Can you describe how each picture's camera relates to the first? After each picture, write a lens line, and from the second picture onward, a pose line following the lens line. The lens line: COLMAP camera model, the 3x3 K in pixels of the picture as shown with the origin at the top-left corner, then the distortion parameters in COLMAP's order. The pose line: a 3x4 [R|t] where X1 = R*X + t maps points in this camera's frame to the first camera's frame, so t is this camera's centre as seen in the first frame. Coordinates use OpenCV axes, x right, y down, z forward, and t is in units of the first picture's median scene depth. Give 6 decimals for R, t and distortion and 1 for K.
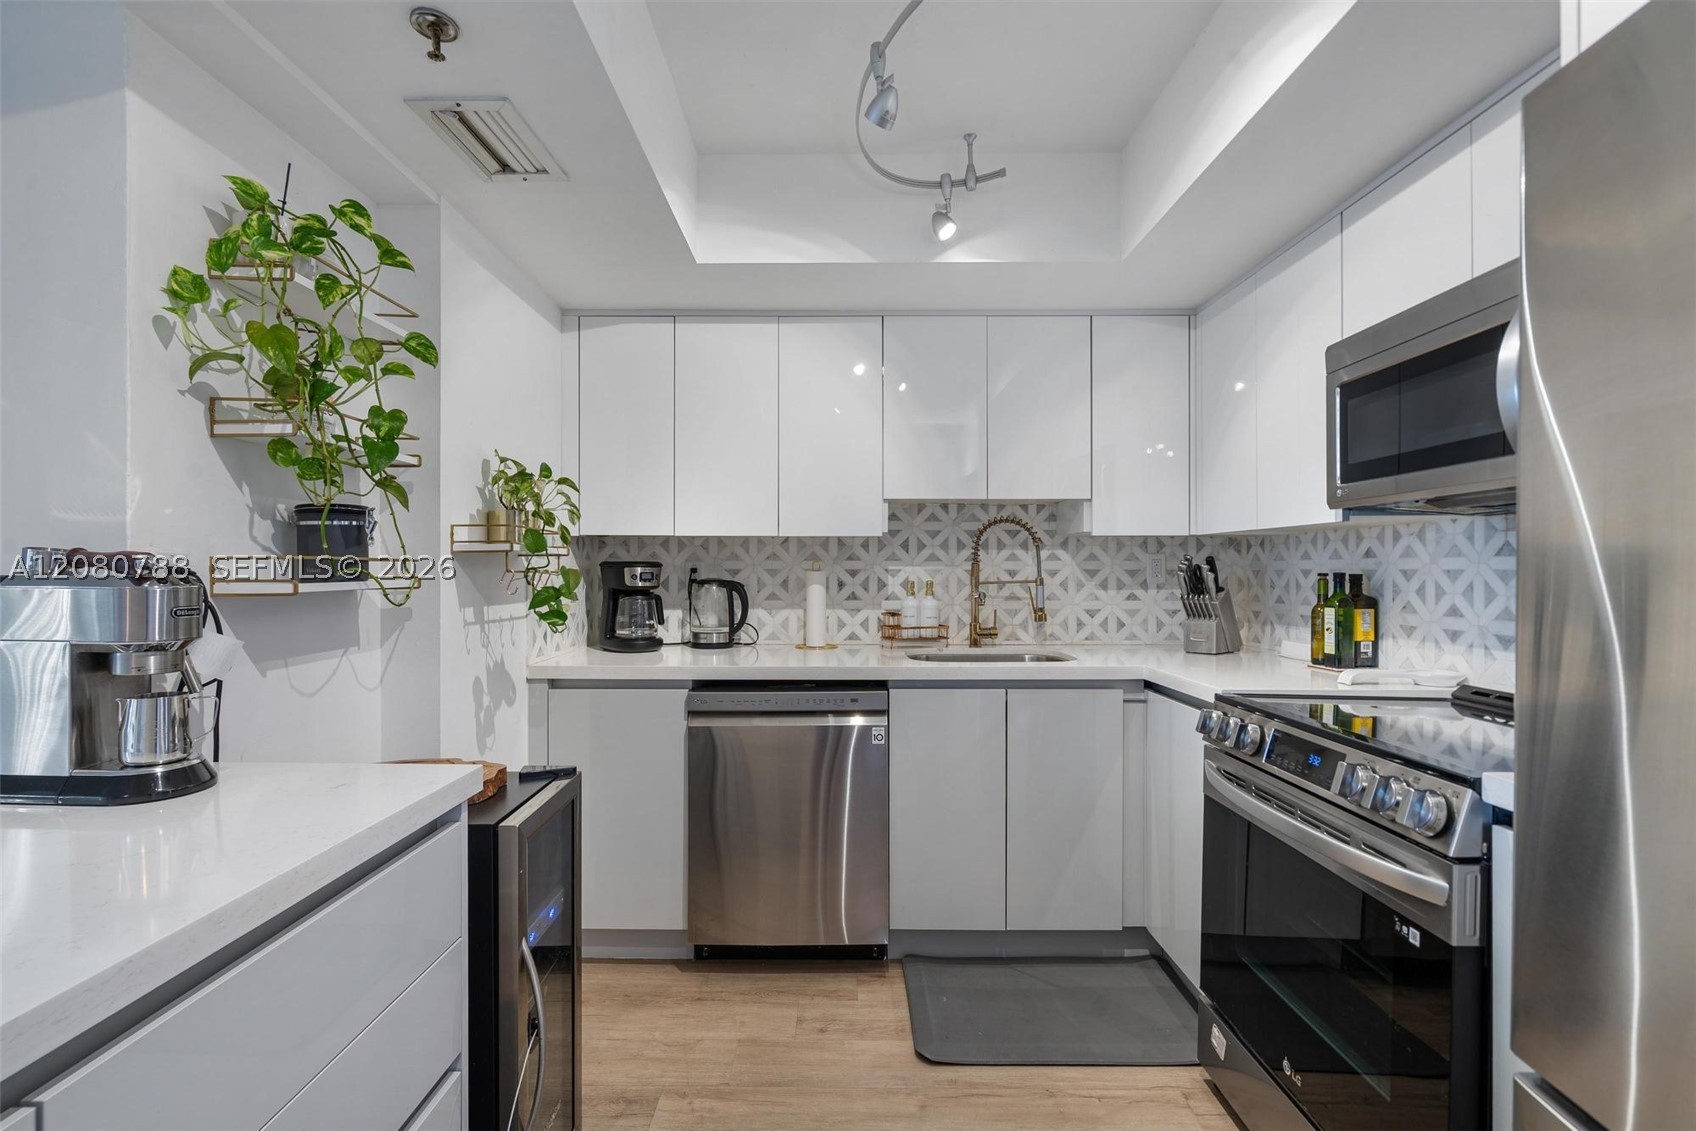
lens RADIAL K [[784.4, 0, 827.7], [0, 784.4, 566.2], [0, 0, 1]] dist [-0.000395, 0.000414]
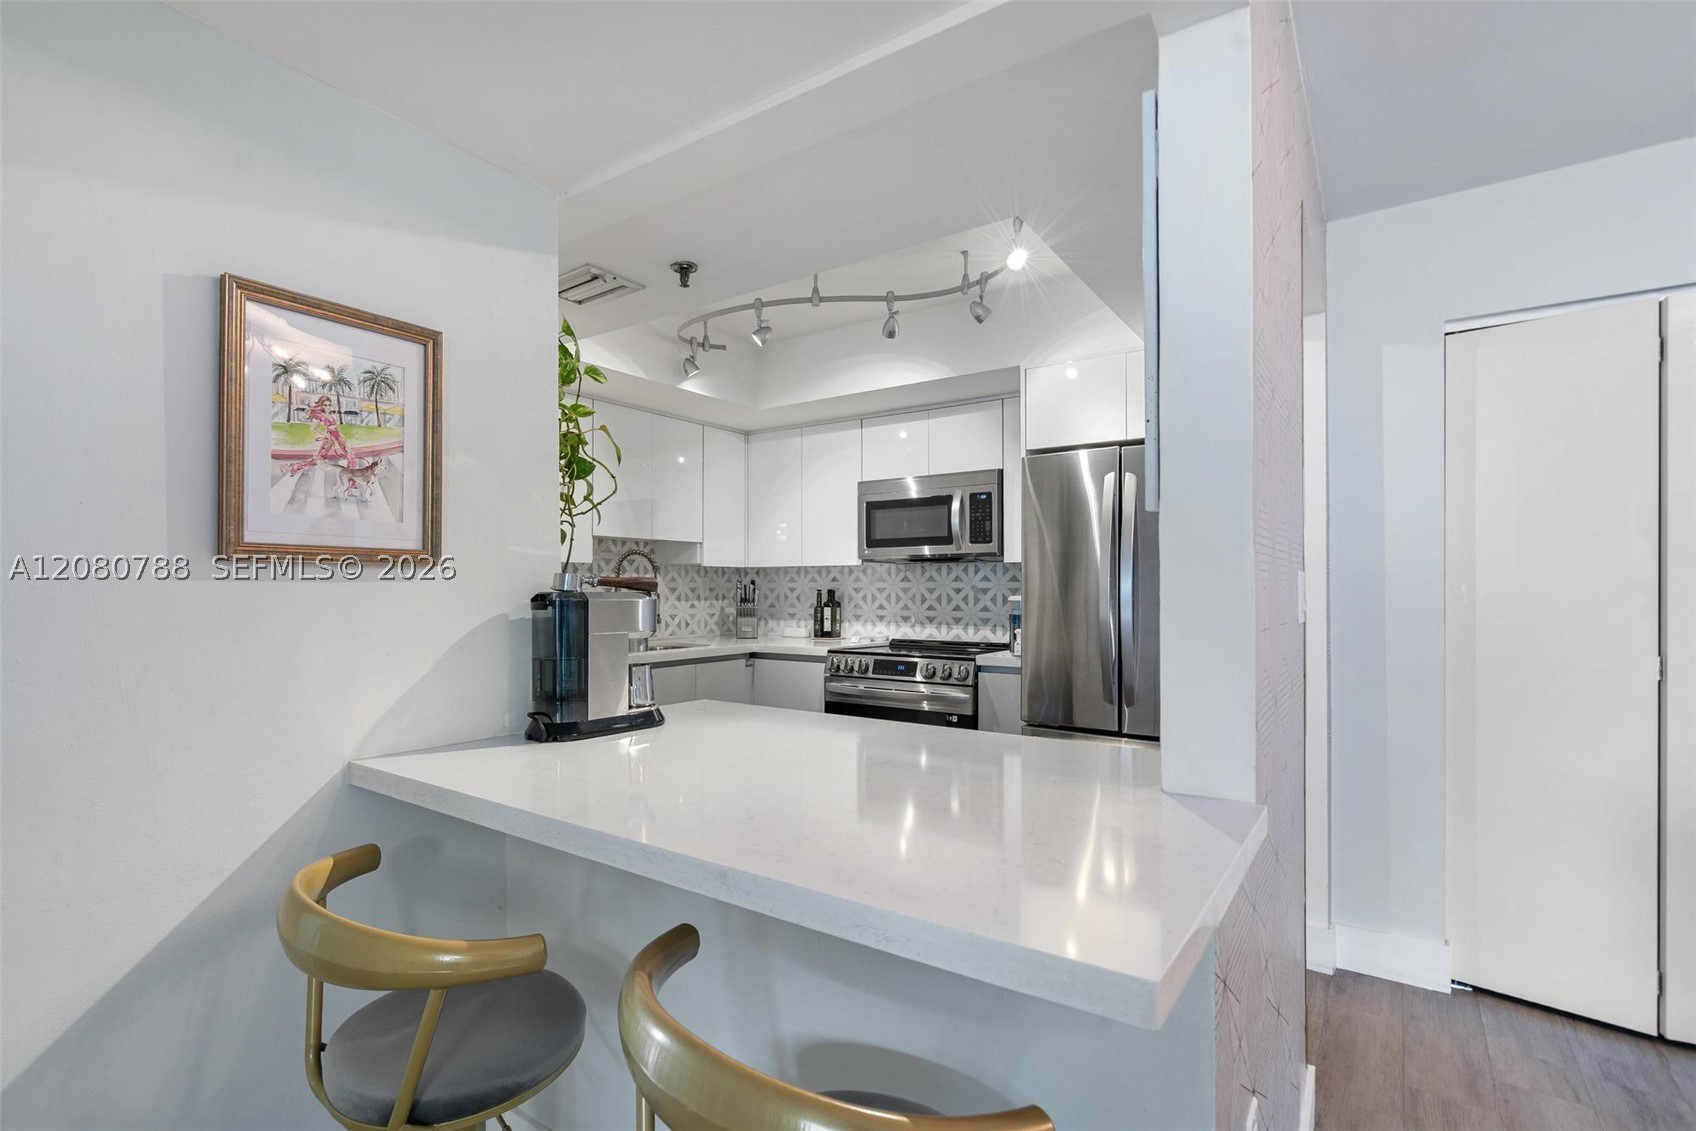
lens RADIAL K [[792.0, 0, 842.0], [0, 792.0, 583.9], [0, 0, 1]] dist [-0.001992, 0.000820]
pose [[0.569112, 0.006110, 0.822237, -0.805276], [-0.003953, 0.999981, -0.004694, 0.003072], [-0.822251, -0.000579, 0.569125, -0.123811]]
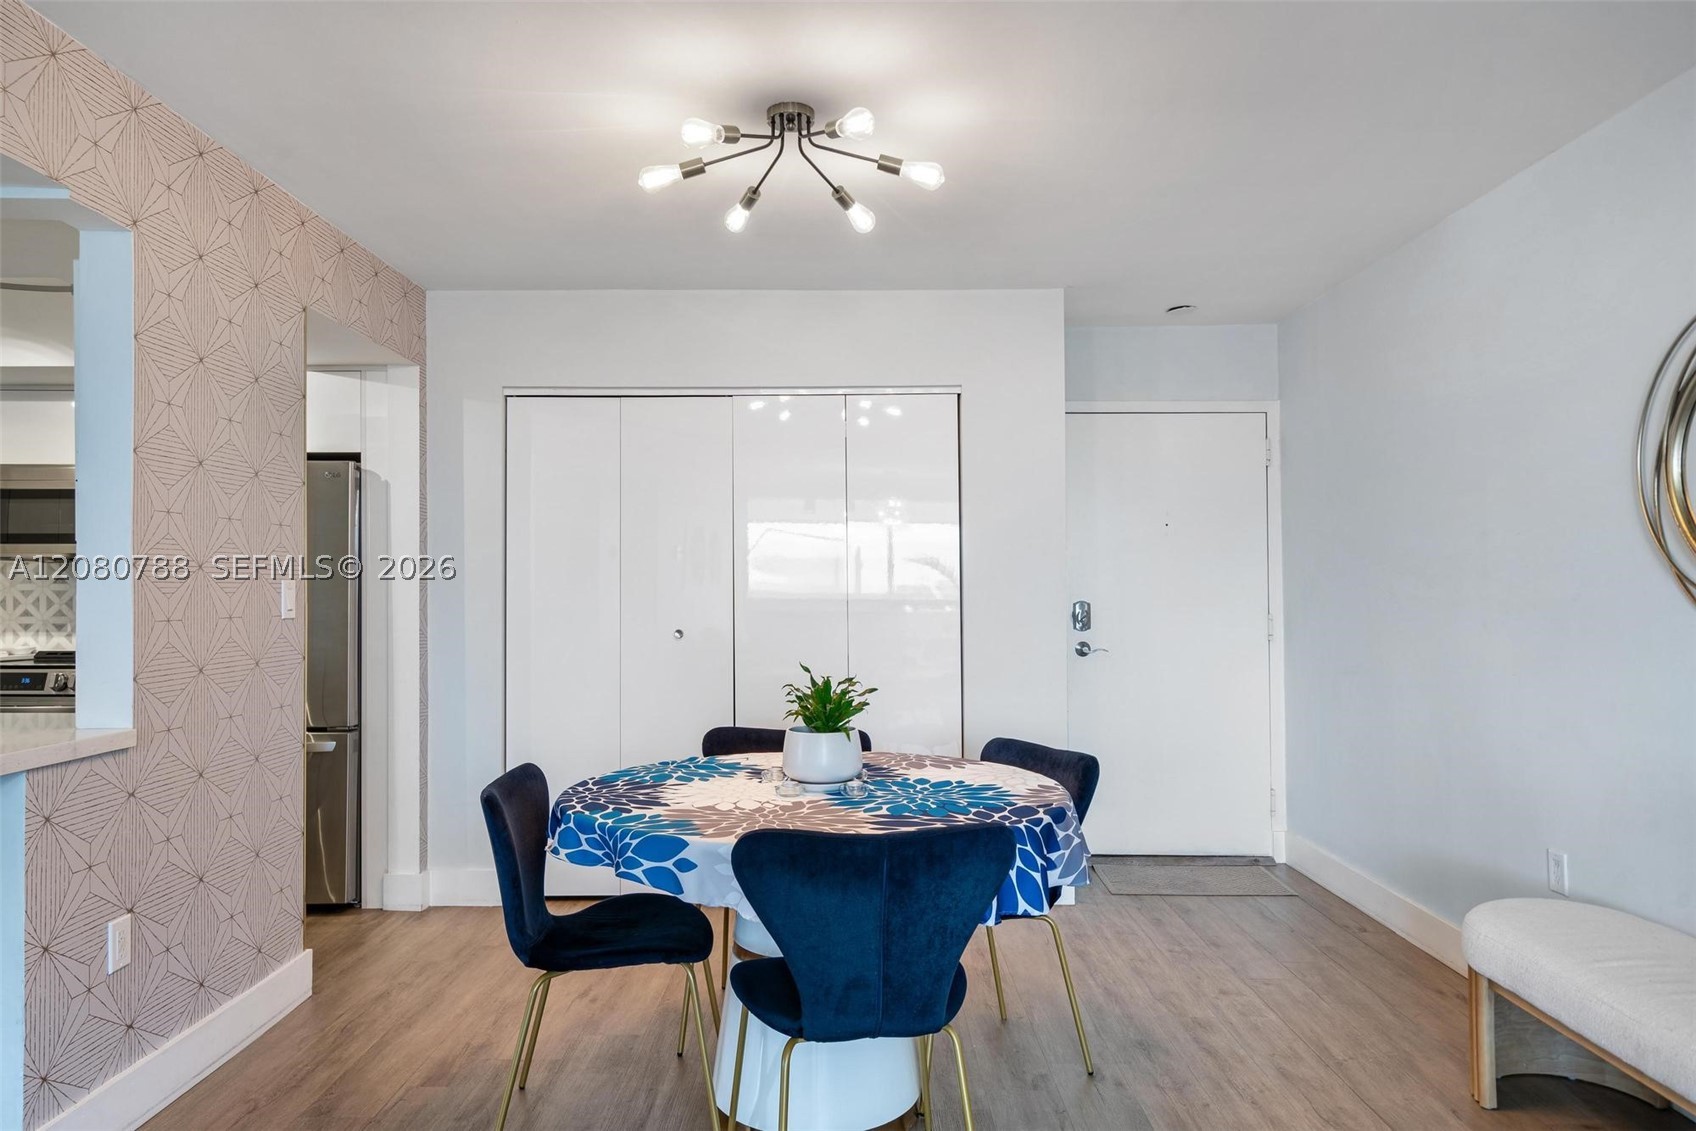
lens RADIAL K [[1068.3, 0, 821.5], [0, 1068.3, 572.2], [0, 0, 1]] dist [0.009605, -0.006068]
pose [[0.020104, 0.017680, 0.999642, -1.231978], [-0.005588, 0.999830, -0.017571, -0.003509], [-0.999782, -0.005233, 0.020199, -0.665926]]
